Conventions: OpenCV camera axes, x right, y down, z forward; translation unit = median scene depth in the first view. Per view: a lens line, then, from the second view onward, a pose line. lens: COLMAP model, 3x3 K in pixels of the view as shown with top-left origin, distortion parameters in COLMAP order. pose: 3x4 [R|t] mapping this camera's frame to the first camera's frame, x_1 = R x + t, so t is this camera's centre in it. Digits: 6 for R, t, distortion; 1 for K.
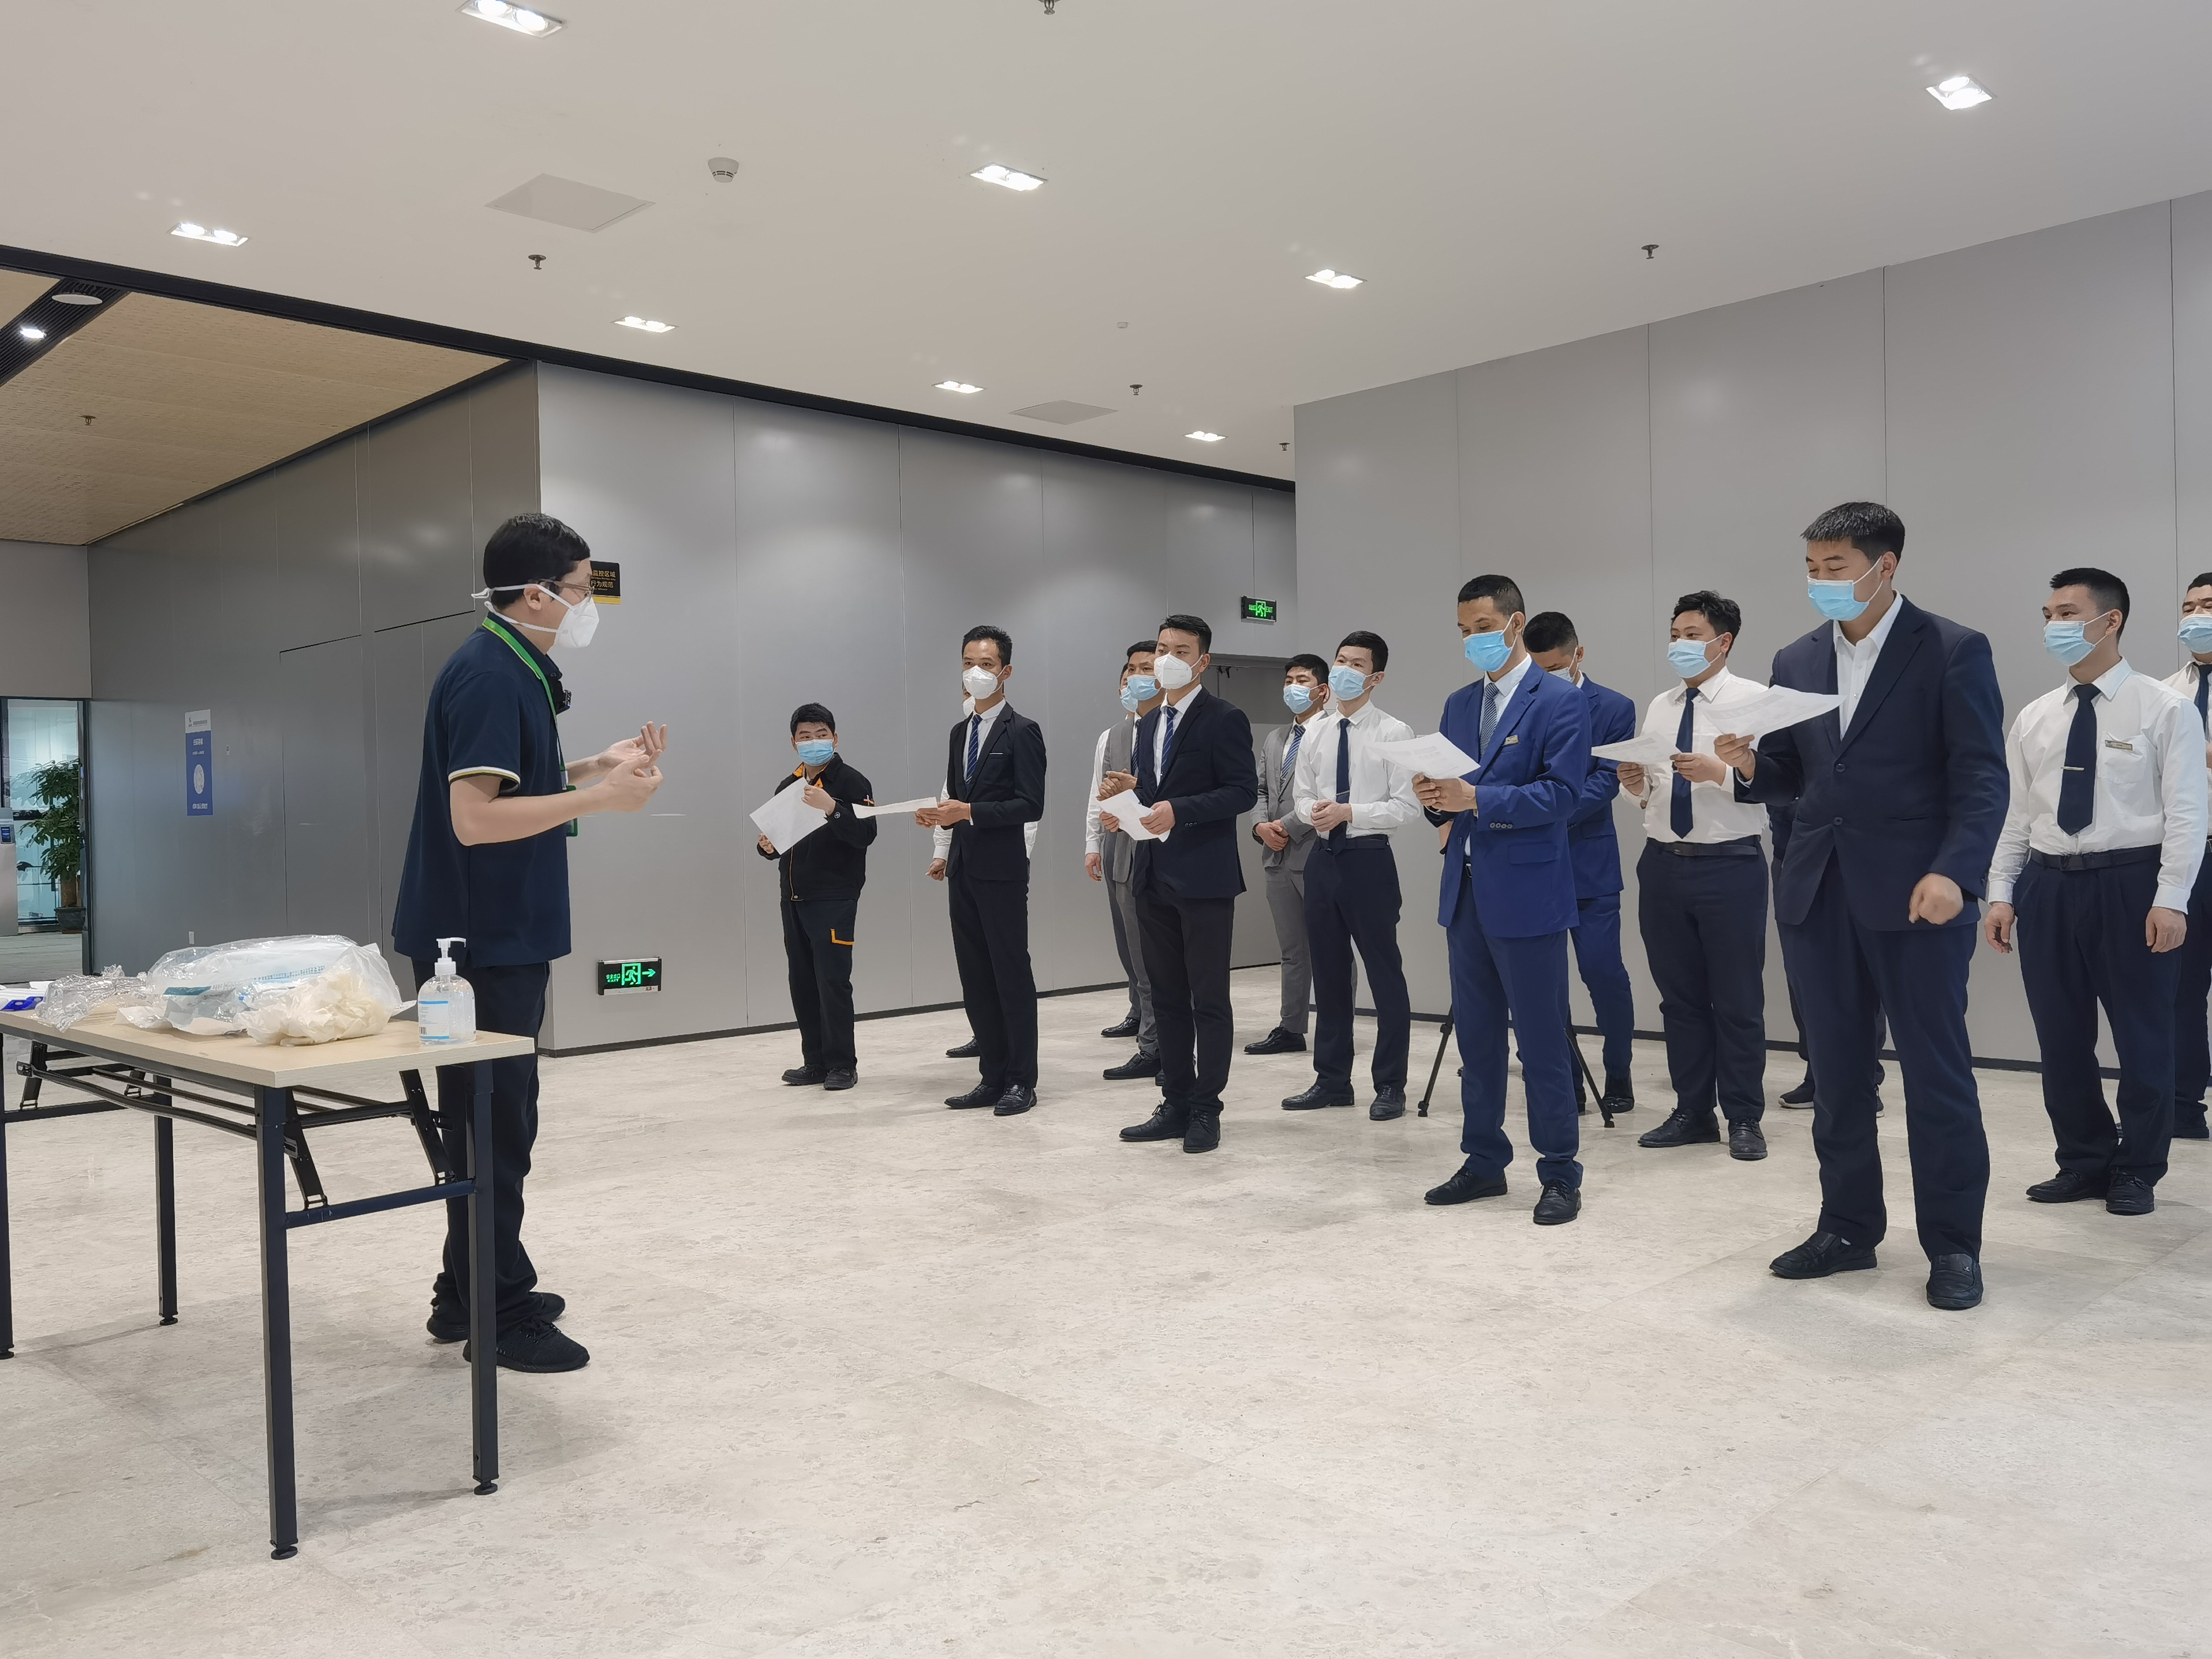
lens RADIAL K [[1750.2, 0, 1105.5], [0, 1750.2, 829.5], [0, 0, 1]] dist [0.012877, 0.004301]
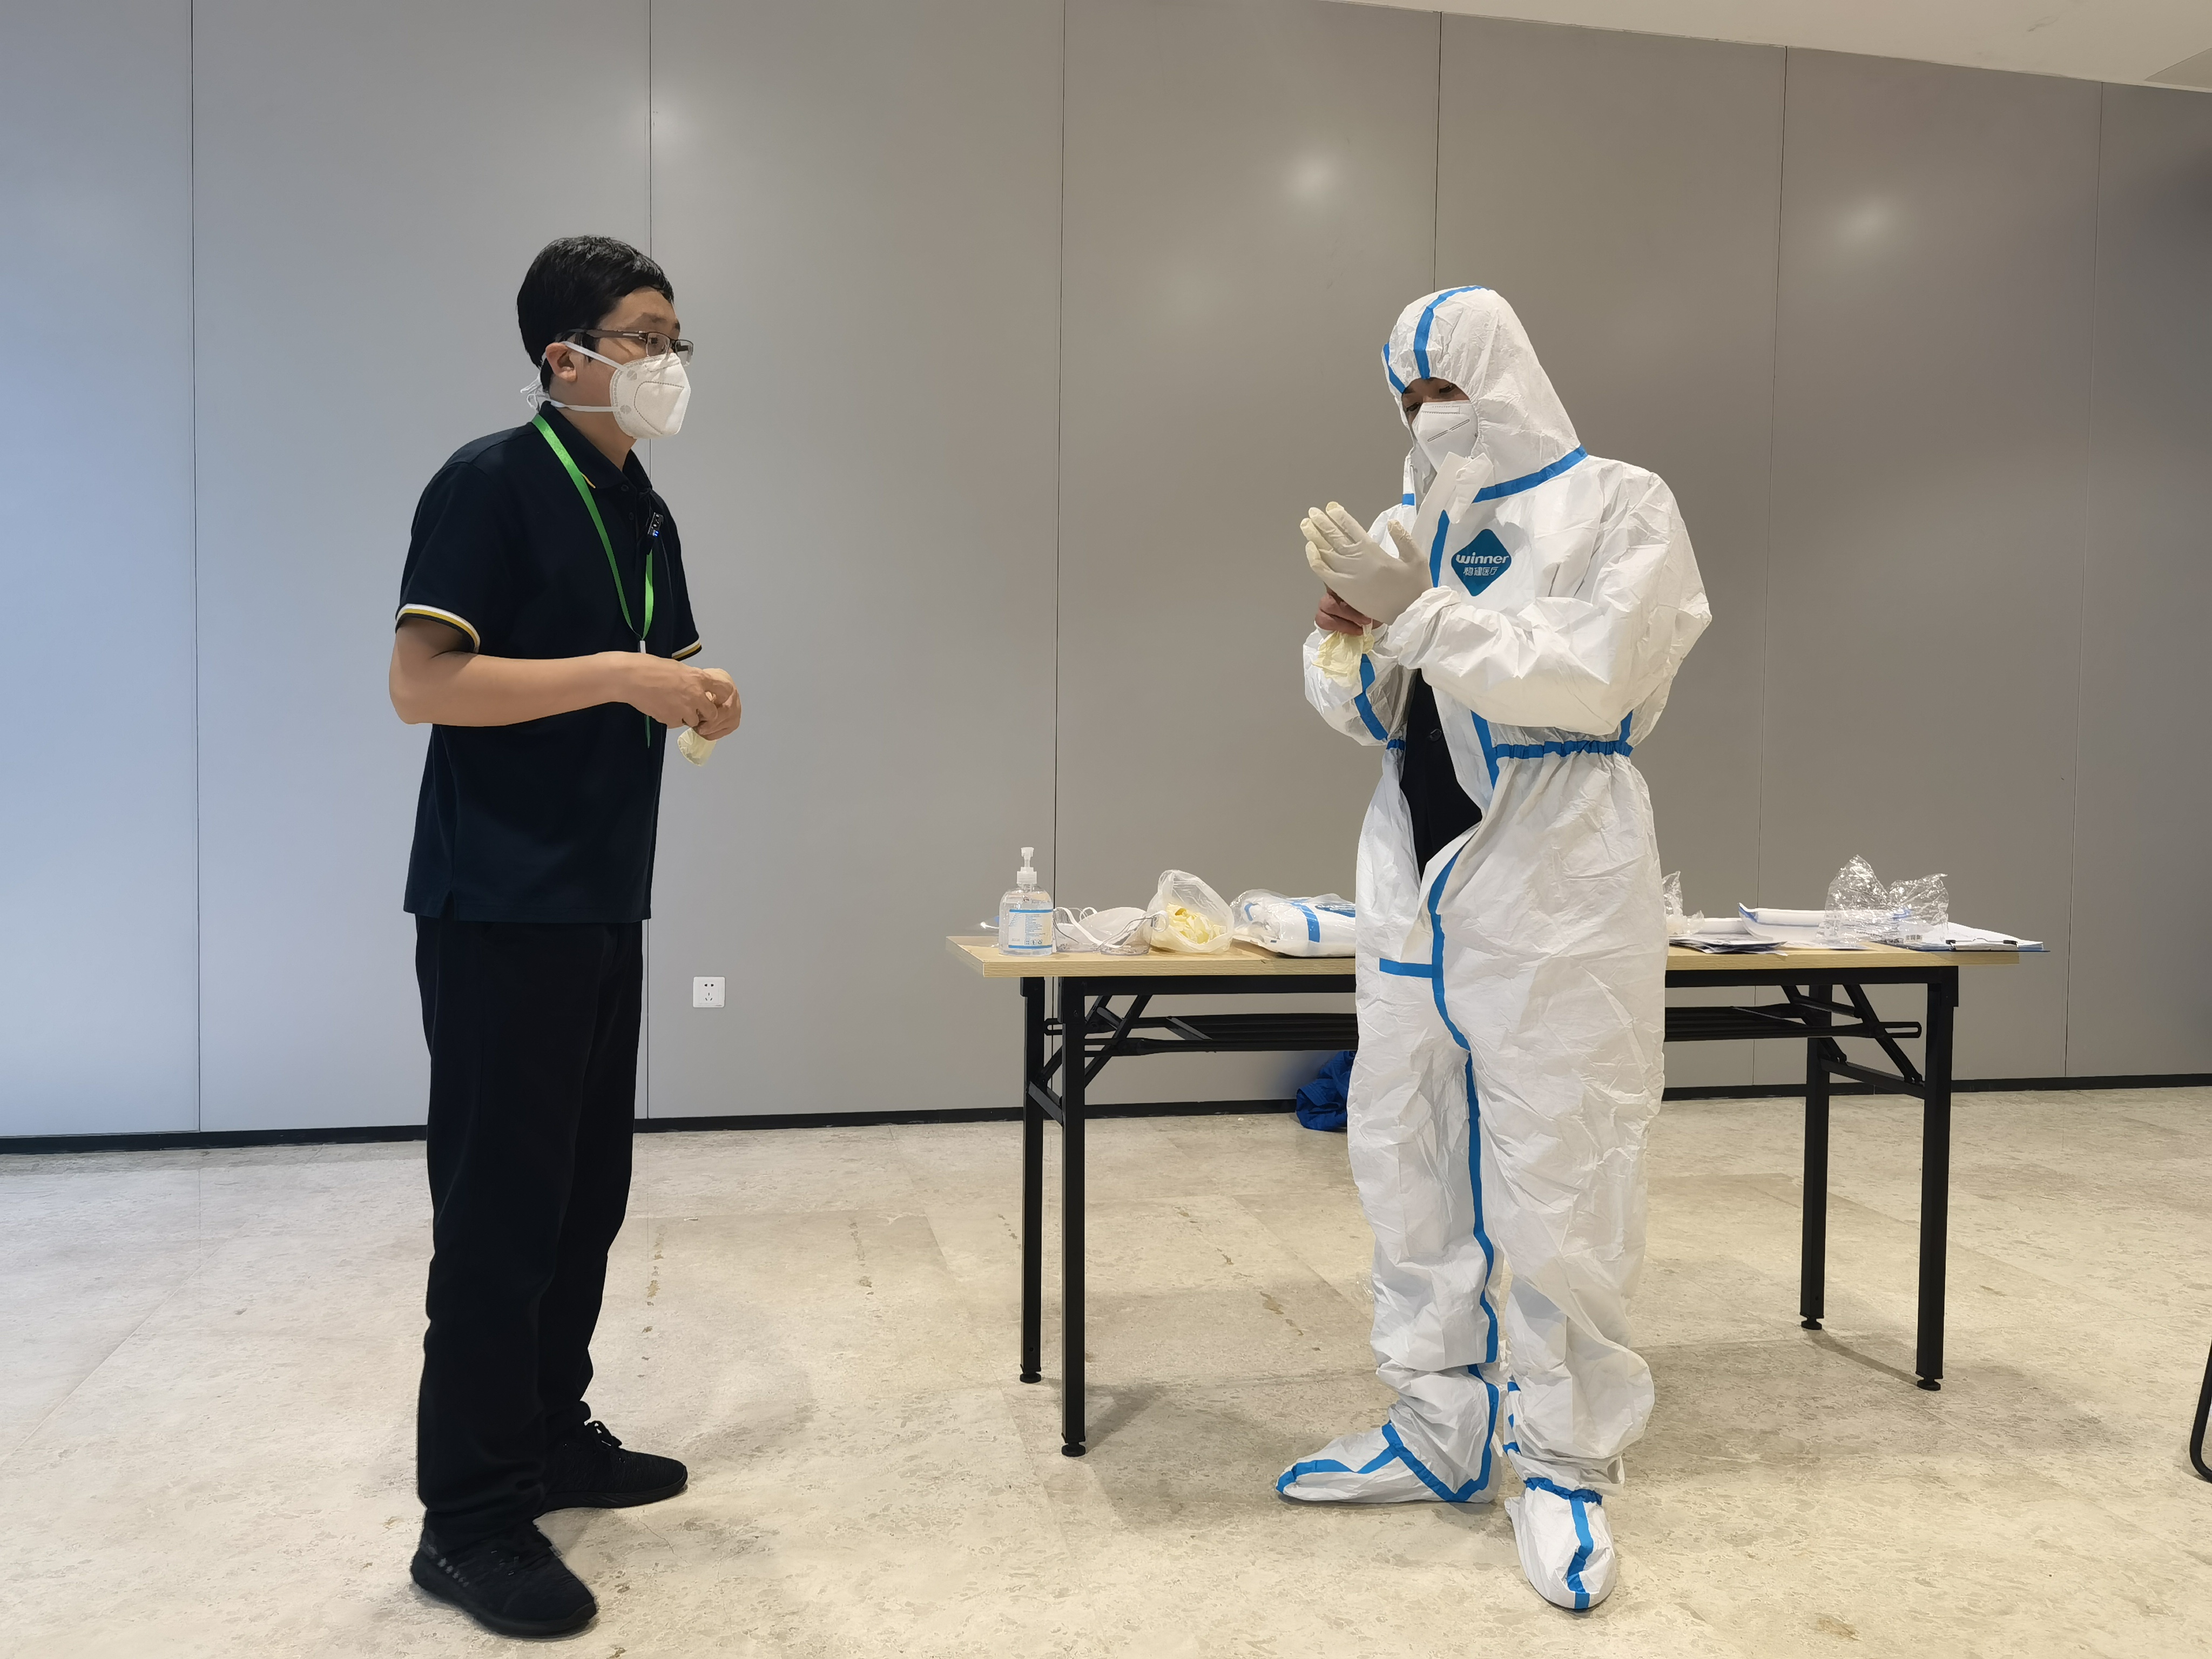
lens RADIAL K [[1750.2, 0, 1105.3], [0, 1750.2, 828.8], [0, 0, 1]] dist [0.012877, 0.004301]
pose [[-0.539247, 0.046280, -0.840875, 0.395499], [-0.009258, 0.998103, 0.060870, -0.006754], [0.842097, 0.040609, -0.537796, 1.488118]]
